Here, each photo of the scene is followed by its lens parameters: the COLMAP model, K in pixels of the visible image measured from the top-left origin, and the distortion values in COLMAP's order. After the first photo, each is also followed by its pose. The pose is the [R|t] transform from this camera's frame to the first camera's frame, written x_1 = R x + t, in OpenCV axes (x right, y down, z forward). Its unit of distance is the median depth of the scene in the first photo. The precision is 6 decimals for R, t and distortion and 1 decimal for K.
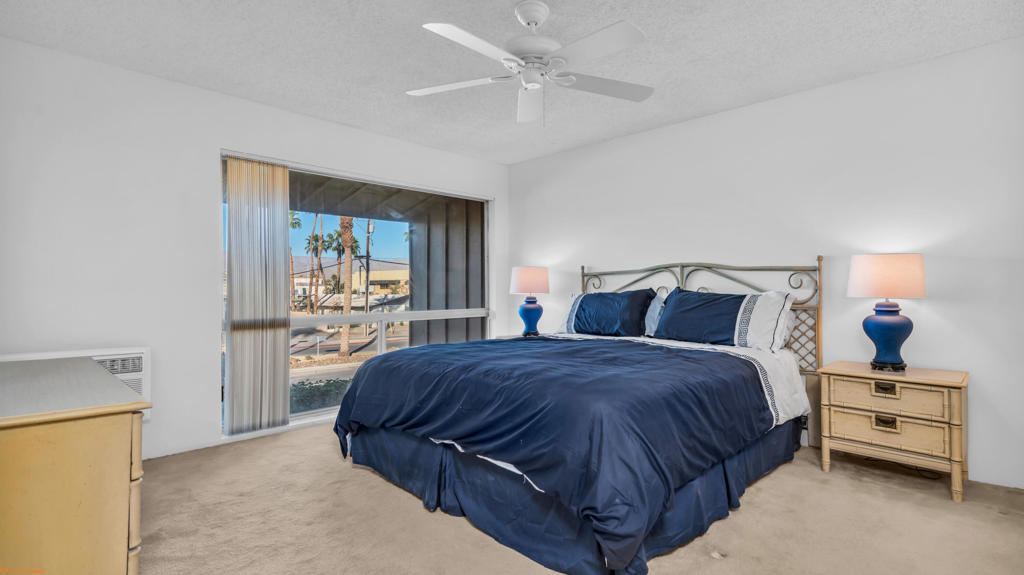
lens RADIAL K [[469.0, 0, 546.7], [0, 469.0, 281.9], [0, 0, 1]] dist [0.018645, -0.000062]
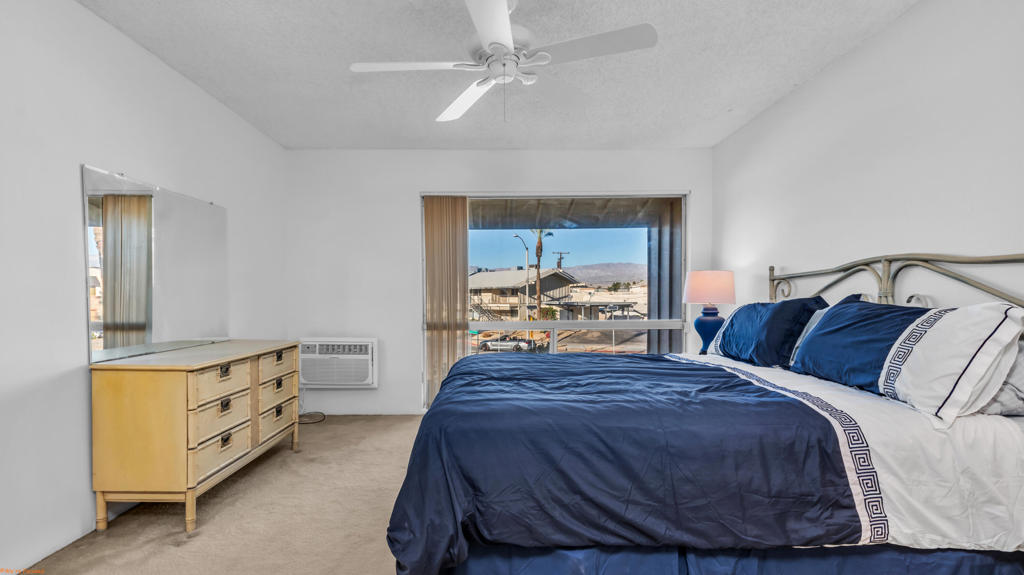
lens RADIAL K [[490.7, 0, 509.5], [0, 490.7, 292.3], [0, 0, 1]] dist [0.019025, -0.000553]
pose [[0.693178, -0.008936, -0.720711, 0.412888], [0.015593, 0.999875, 0.002600, -0.001583], [0.720598, -0.013040, 0.693231, 0.188830]]
